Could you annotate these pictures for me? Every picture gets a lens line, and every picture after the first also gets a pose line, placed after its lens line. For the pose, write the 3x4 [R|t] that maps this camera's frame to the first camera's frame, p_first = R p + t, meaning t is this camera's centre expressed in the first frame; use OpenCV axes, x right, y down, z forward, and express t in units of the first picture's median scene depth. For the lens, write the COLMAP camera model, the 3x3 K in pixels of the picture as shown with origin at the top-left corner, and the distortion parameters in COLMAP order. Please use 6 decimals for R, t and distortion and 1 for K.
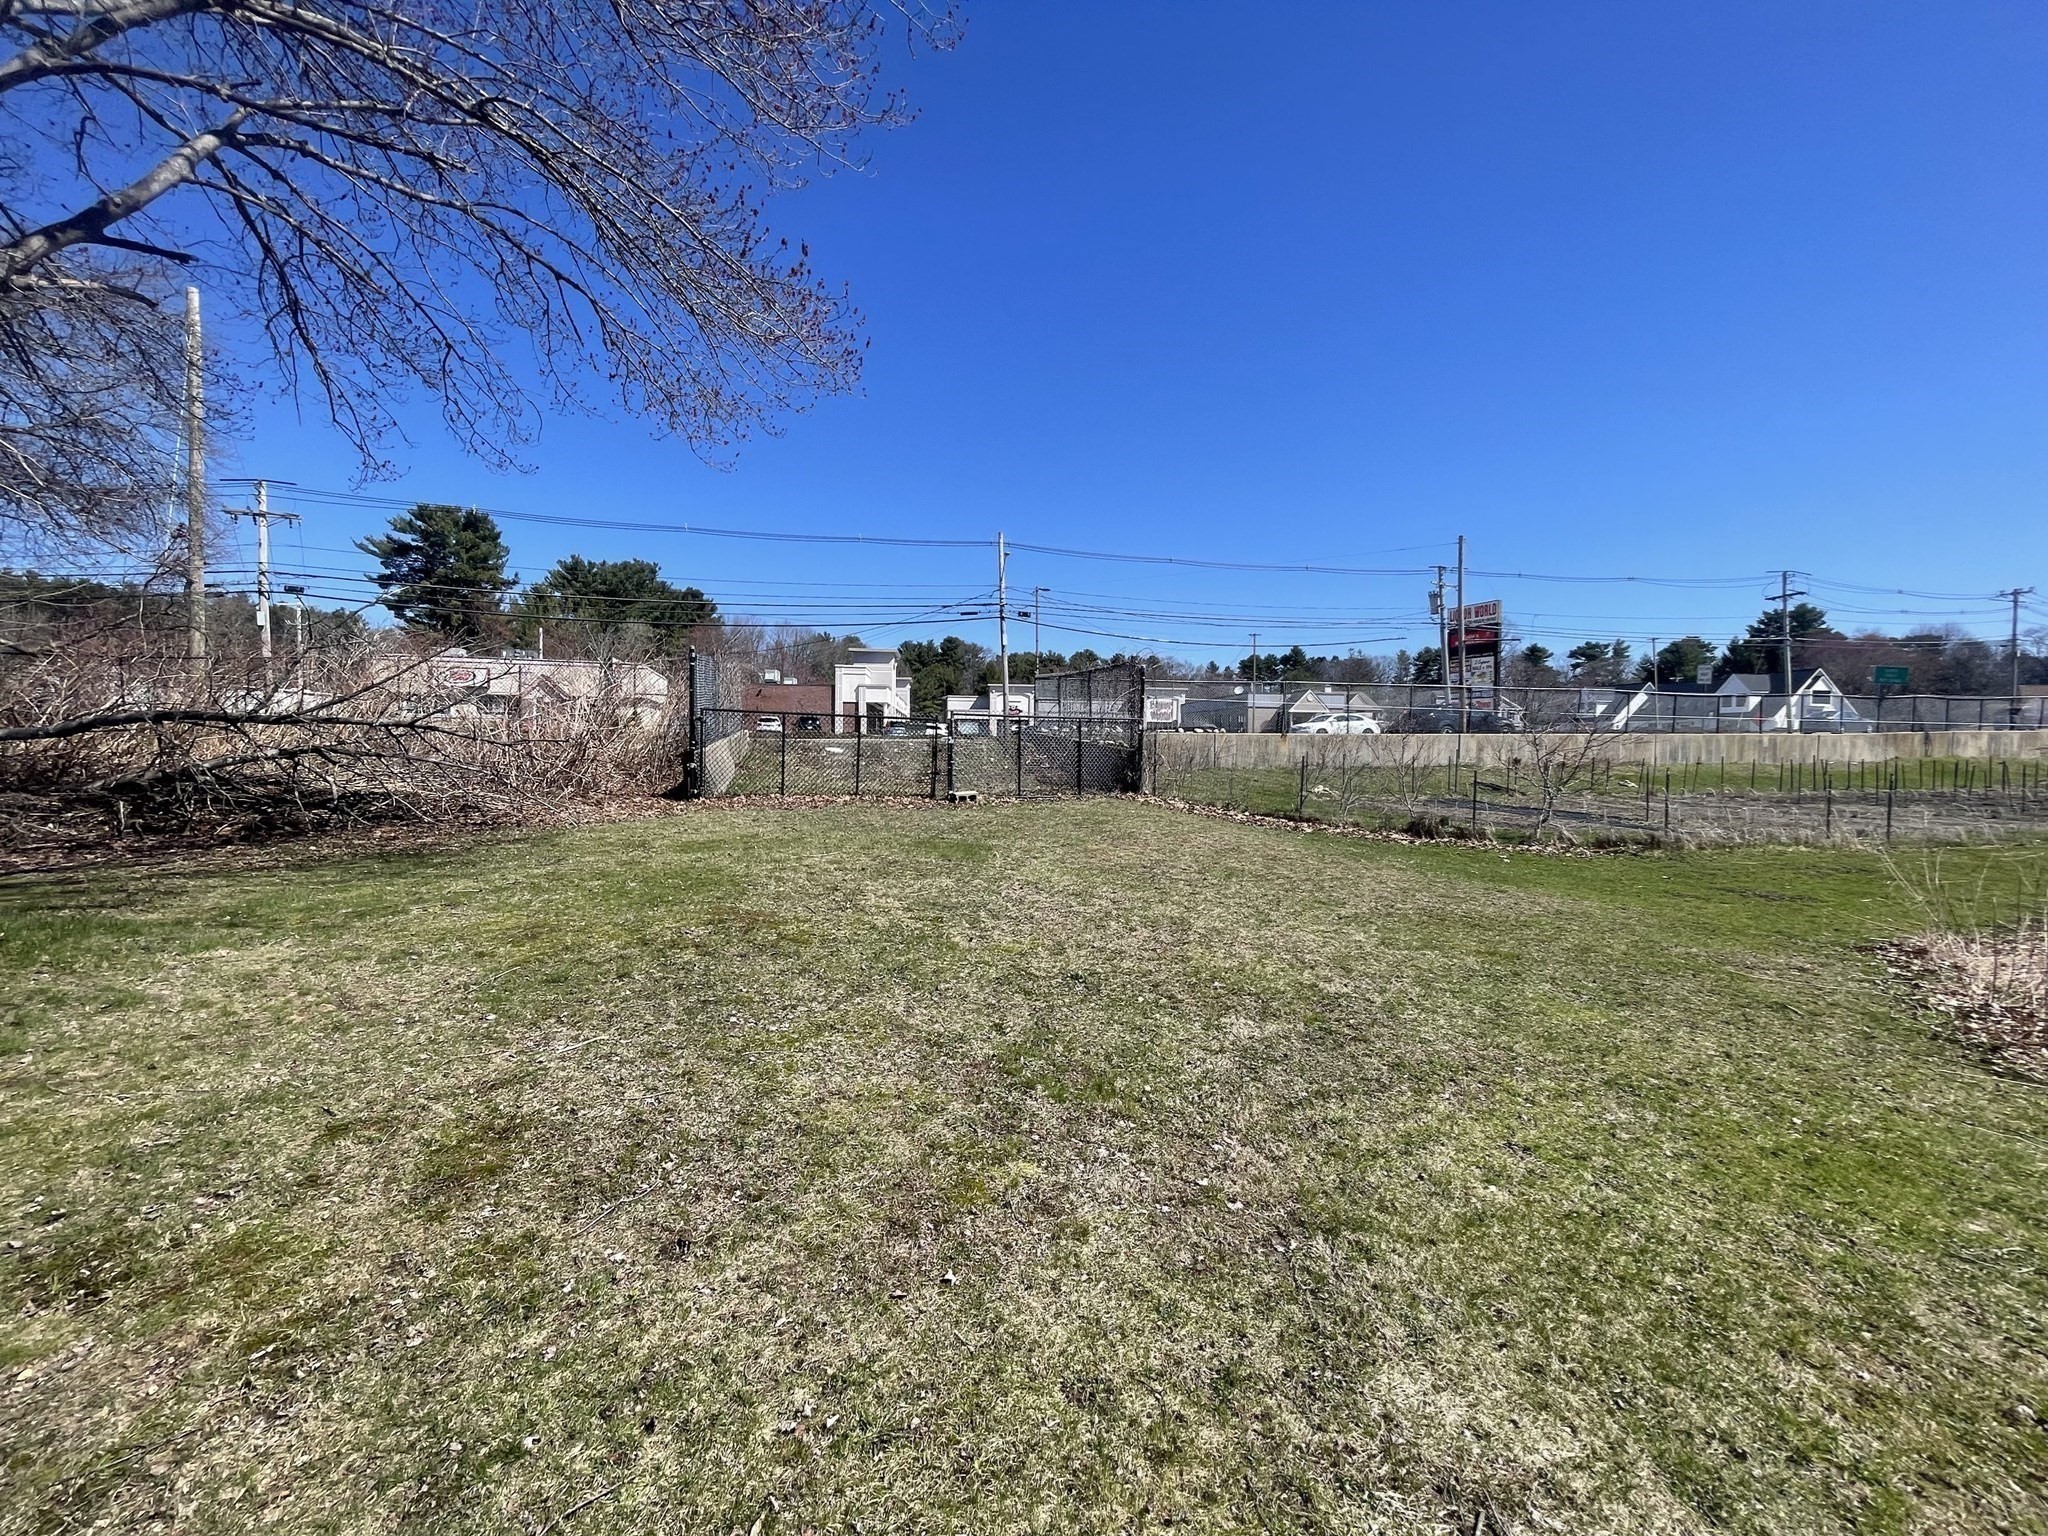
lens RADIAL K [[814.4, 0, 989.0], [0, 814.4, 729.4], [0, 0, 1]] dist [-0.008539, 0.000048]
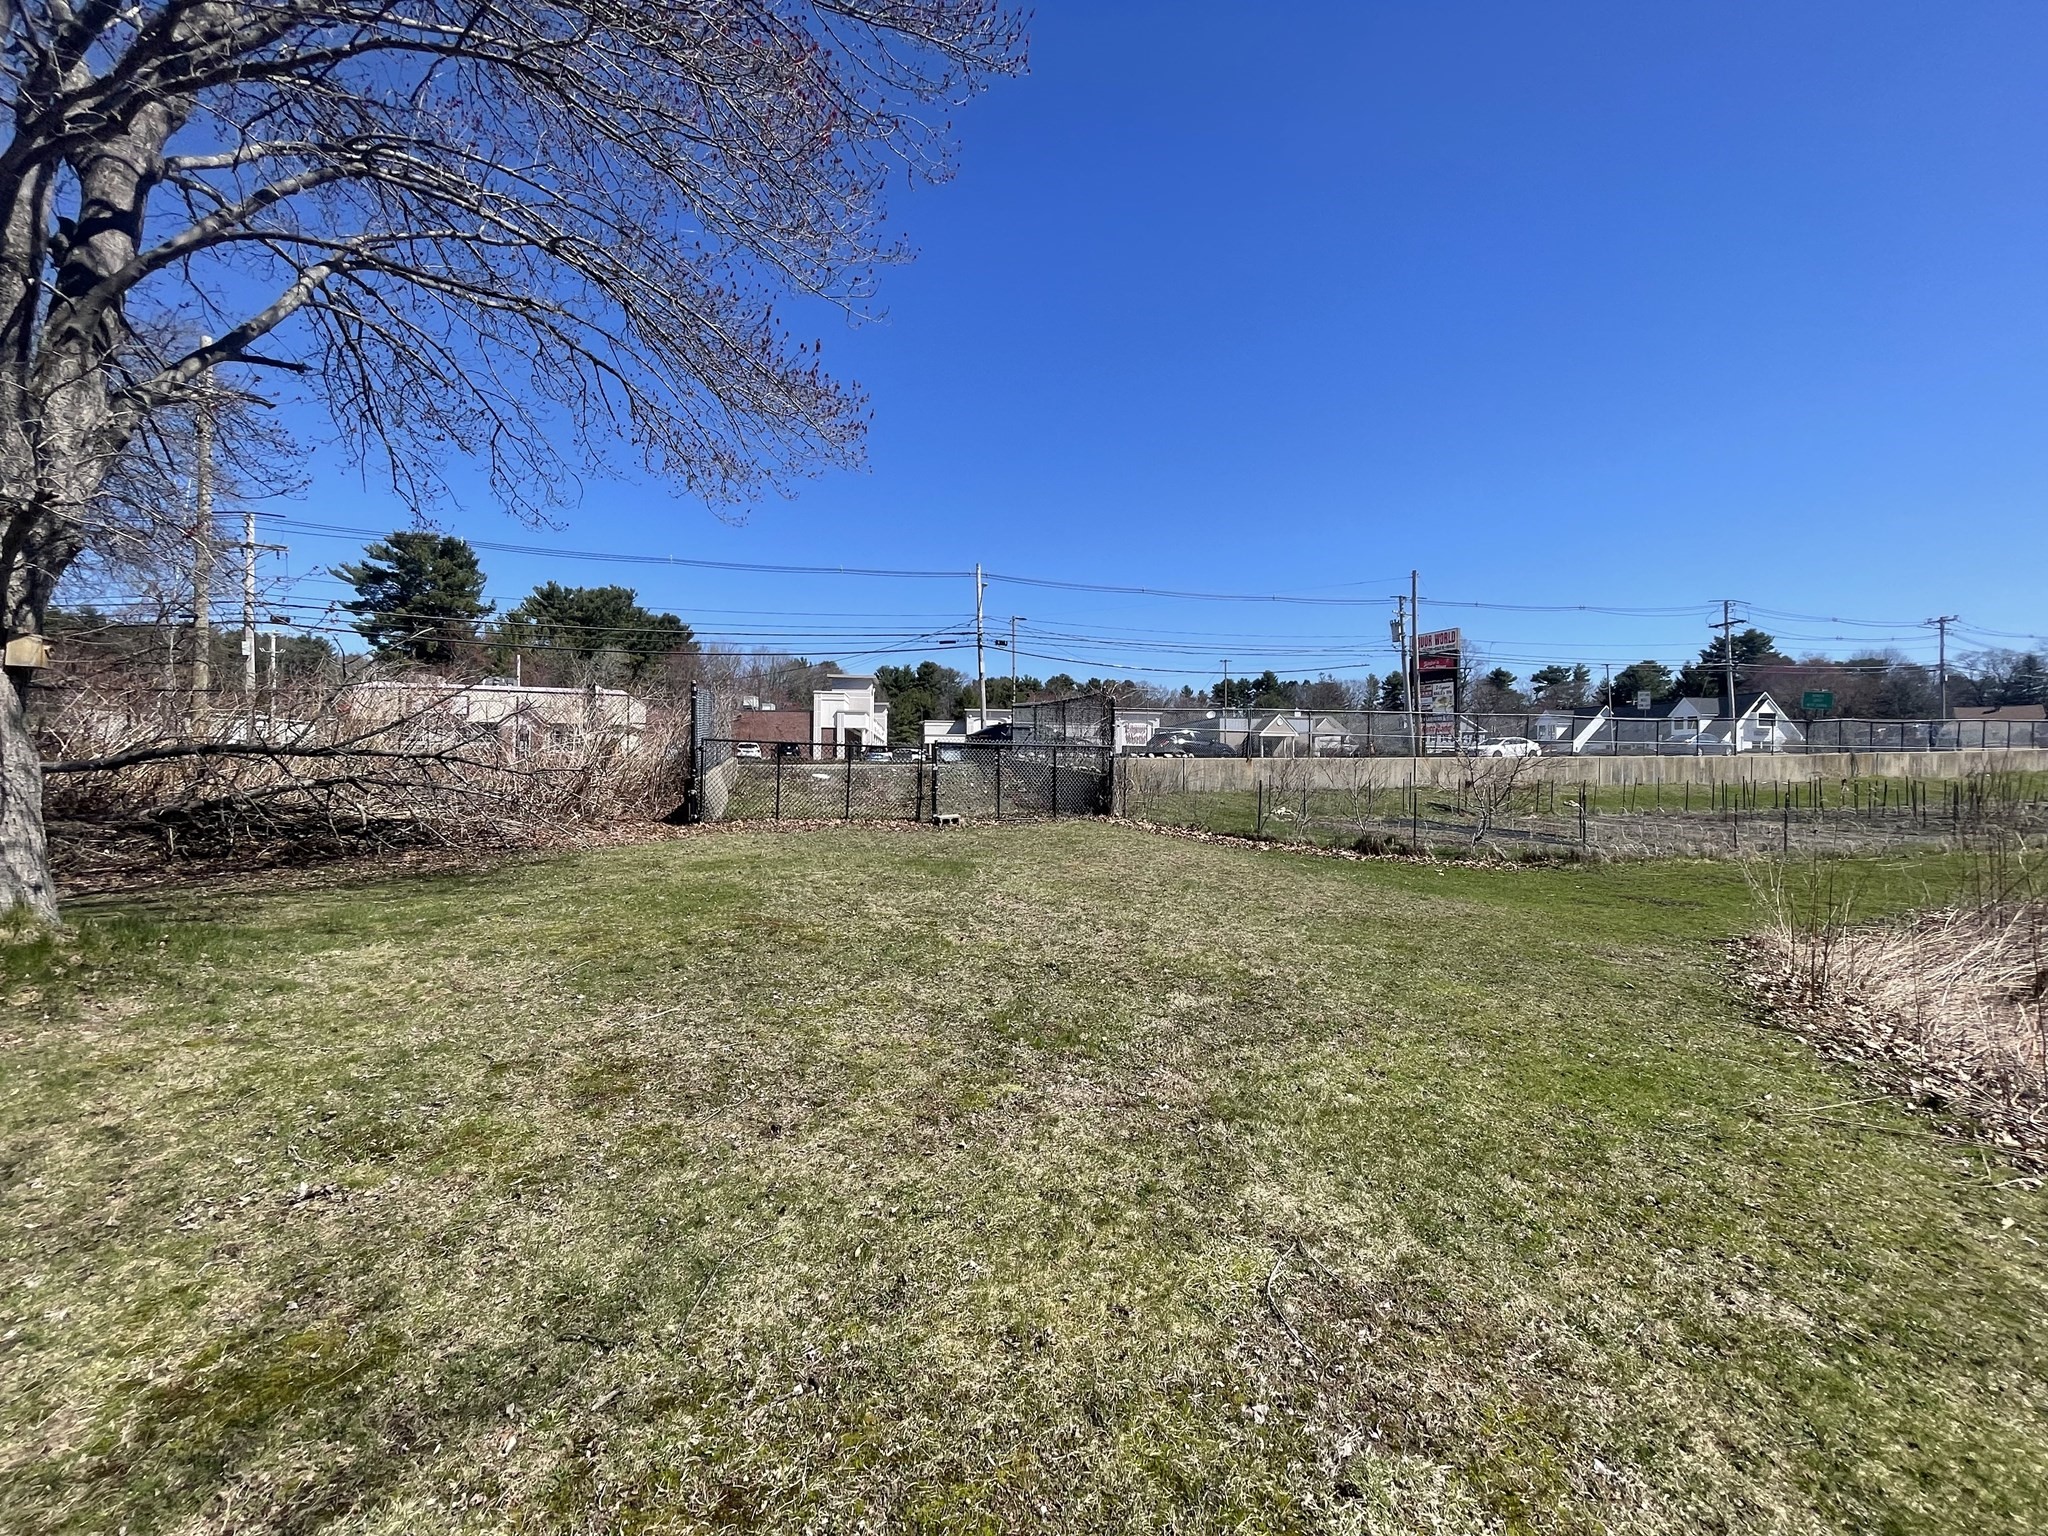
lens RADIAL K [[818.9, 0, 1024.0], [0, 818.9, 768.0], [0, 0, 1]] dist [-0.009226, 0.000216]
pose [[0.997385, -0.003448, 0.072187, -0.017115], [0.002156, 0.999836, 0.017962, -0.010078], [-0.072237, -0.017759, 0.997229, -0.183257]]
